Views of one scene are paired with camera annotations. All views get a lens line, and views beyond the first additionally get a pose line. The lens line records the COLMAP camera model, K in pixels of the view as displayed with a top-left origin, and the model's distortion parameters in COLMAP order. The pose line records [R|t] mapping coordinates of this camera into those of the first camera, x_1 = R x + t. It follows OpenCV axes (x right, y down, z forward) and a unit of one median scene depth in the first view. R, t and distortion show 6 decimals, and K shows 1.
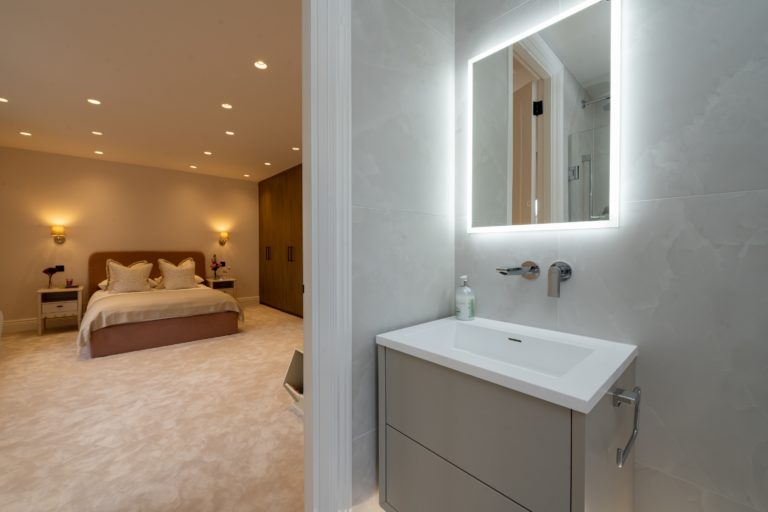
lens RADIAL K [[308.7, 0, 380.5], [0, 308.7, 253.9], [0, 0, 1]] dist [-0.005220, -0.001894]
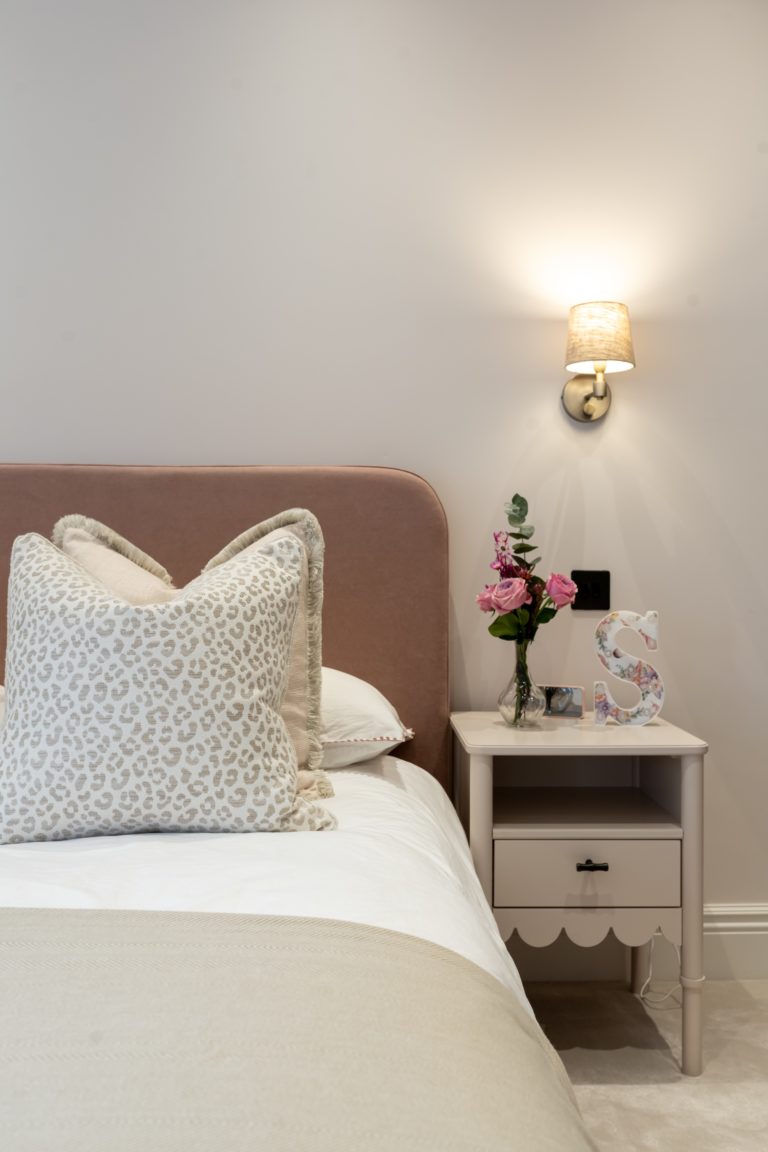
lens RADIAL K [[1123.2, 0, 391.0], [0, 1123.2, 505.1], [0, 0, 1]] dist [-0.021311, 0.000000]
pose [[0.769315, -0.038255, -0.637724, -0.404192], [-0.014514, 0.996901, -0.077310, 0.046742], [0.638705, 0.068731, 0.766376, 0.844448]]
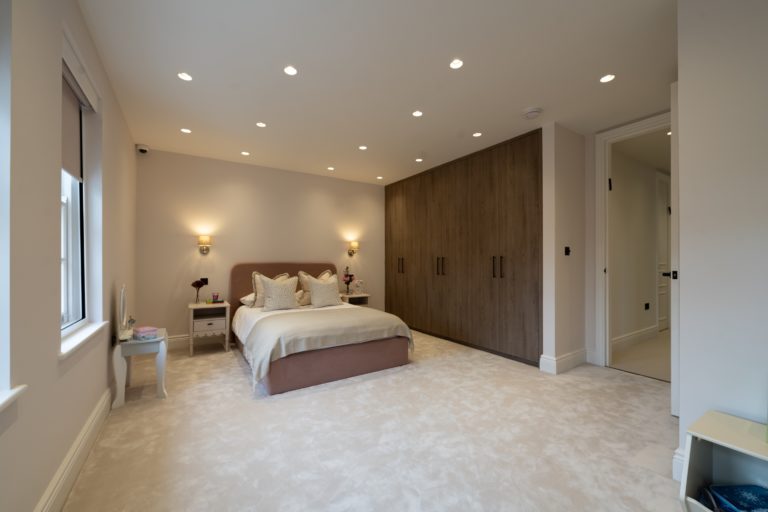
lens RADIAL K [[308.7, 0, 381.8], [0, 308.7, 260.1], [0, 0, 1]] dist [-0.005220, -0.001894]
pose [[0.987140, -0.000402, -0.159855, -0.378938], [-0.002703, 0.999812, -0.019200, 0.000349], [0.159833, 0.019385, 0.986954, 0.174555]]
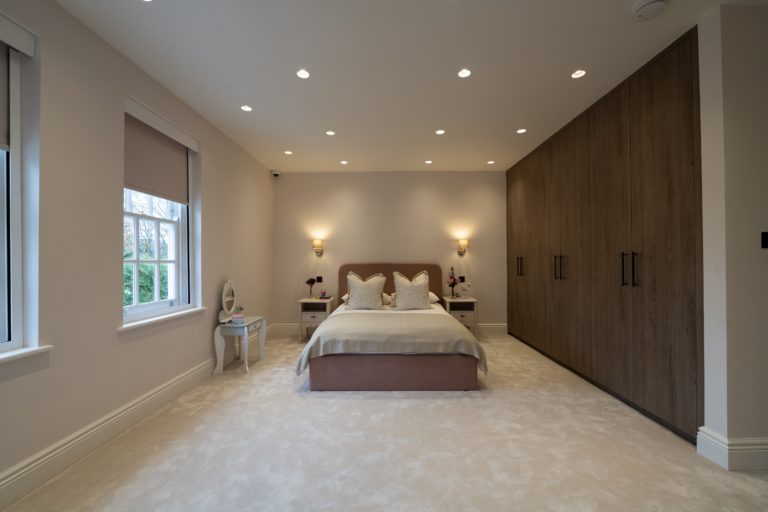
lens RADIAL K [[308.7, 0, 385.3], [0, 308.7, 259.4], [0, 0, 1]] dist [-0.005220, -0.001894]
pose [[0.738535, -0.008194, -0.674165, -0.159296], [-0.006648, 0.999789, -0.019435, -0.002070], [0.674182, 0.018835, 0.738325, 0.367895]]
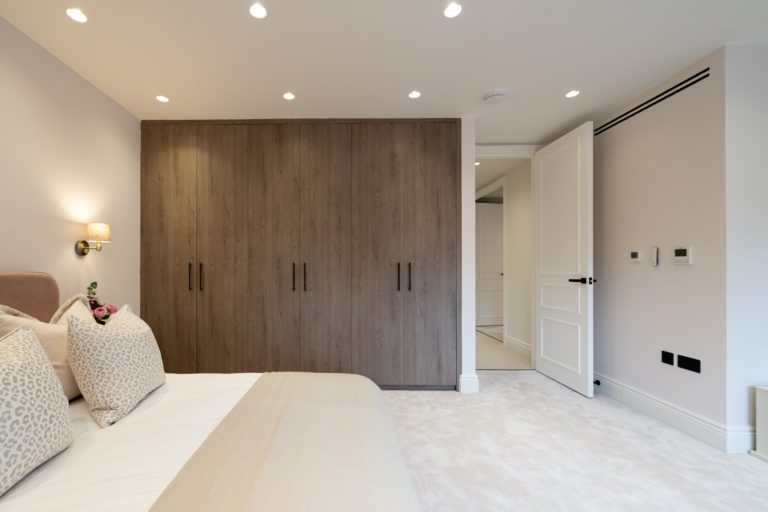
lens RADIAL K [[330.2, 0, 339.2], [0, 330.2, 268.1], [0, 0, 1]] dist [-0.002216, -0.000685]
pose [[0.675747, 0.003029, 0.737127, -0.800317], [0.010988, 0.999839, -0.014182, -0.007456], [-0.737052, 0.017684, 0.675605, 0.670853]]
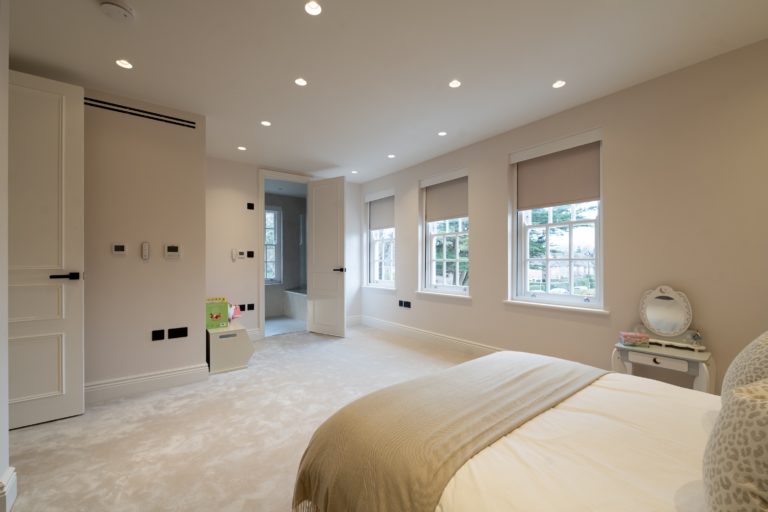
lens RADIAL K [[308.7, 0, 386.7], [0, 308.7, 258.3], [0, 0, 1]] dist [-0.005220, -0.001894]
pose [[-0.998128, 0.004330, 0.061000, -0.524617], [0.004645, 0.999977, 0.005023, -0.015335], [-0.060977, 0.005297, -0.998125, 1.224631]]
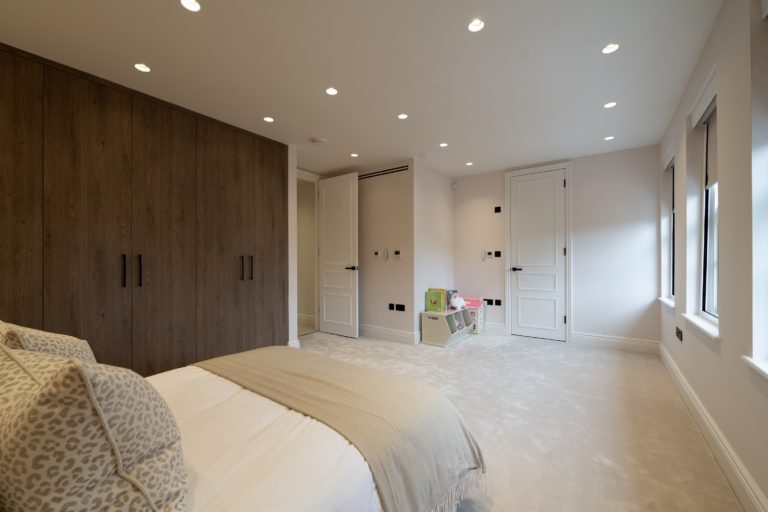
lens RADIAL K [[308.7, 0, 389.9], [0, 308.7, 260.5], [0, 0, 1]] dist [-0.005220, -0.001894]
pose [[-0.225273, 0.002912, 0.974291, -0.997145], [0.016937, 0.999856, 0.000928, -0.010665], [-0.974149, 0.016711, -0.225289, 0.866941]]
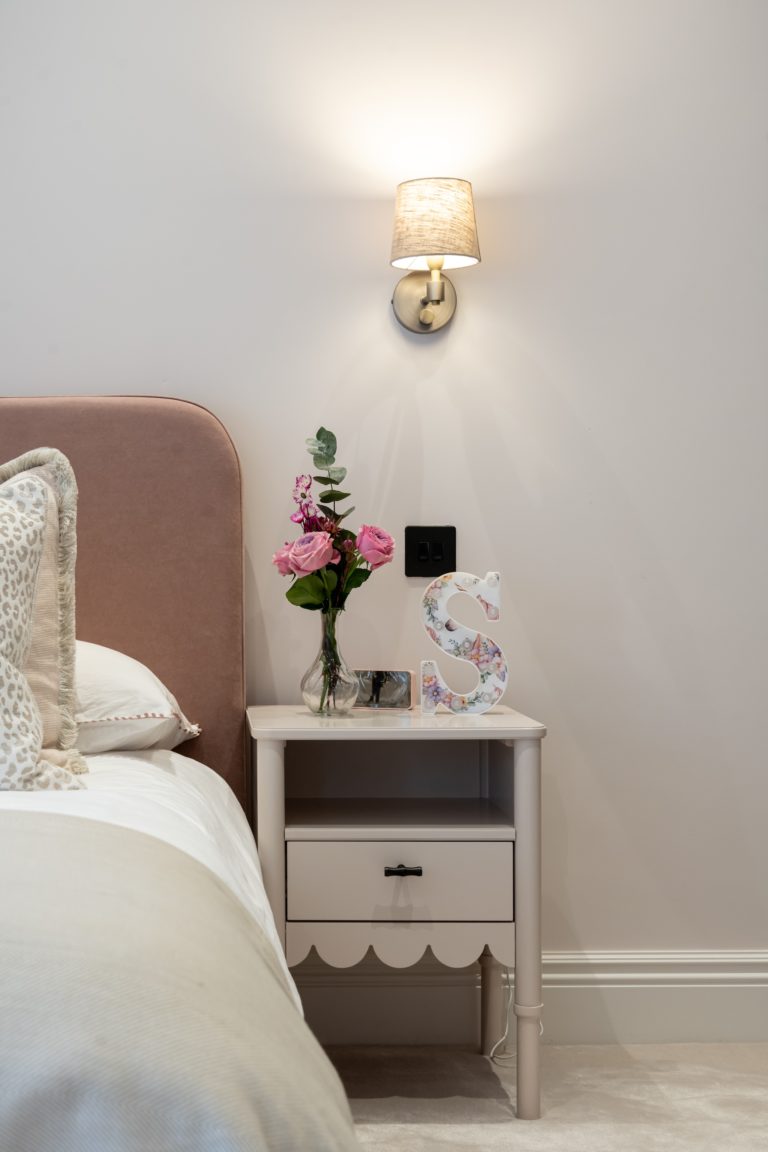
lens RADIAL K [[2012.3, 0, 222.3], [0, 2012.3, 579.1], [0, 0, 1]] dist [0.053634, 0.000000]
pose [[0.752373, -0.011989, -0.658629, -0.233403], [-0.003347, 0.999752, -0.022022, 0.072504], [0.658729, 0.018773, 0.752146, 0.700338]]
